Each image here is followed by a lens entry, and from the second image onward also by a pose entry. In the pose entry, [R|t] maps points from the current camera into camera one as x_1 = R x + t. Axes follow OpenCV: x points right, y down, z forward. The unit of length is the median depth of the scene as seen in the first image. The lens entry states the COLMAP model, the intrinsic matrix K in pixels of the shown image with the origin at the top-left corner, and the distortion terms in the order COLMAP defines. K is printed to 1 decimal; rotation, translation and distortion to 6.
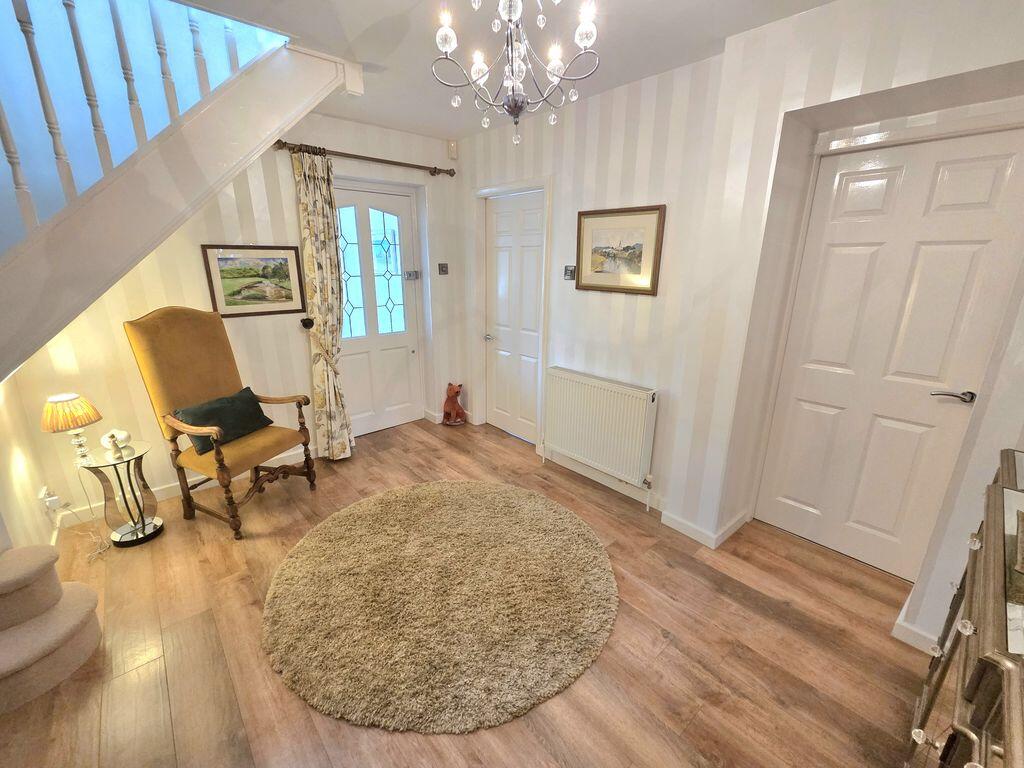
lens RADIAL K [[425.2, 0, 506.5], [0, 425.2, 384.1], [0, 0, 1]] dist [0.005881, -0.005010]
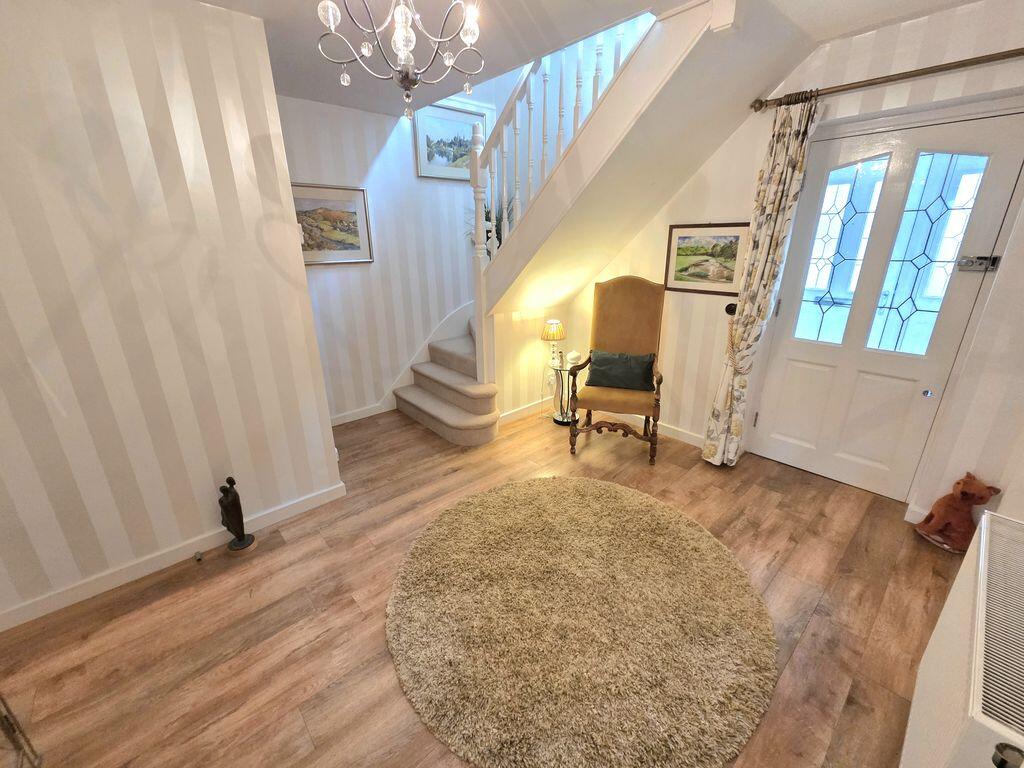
lens RADIAL K [[425.2, 0, 506.5], [0, 425.2, 384.1], [0, 0, 1]] dist [0.005881, -0.005010]
pose [[0.012828, 0.321654, -0.946770, 0.451825], [-0.271232, 0.912468, 0.306326, -0.150961], [0.962428, 0.252865, 0.098948, 0.513162]]
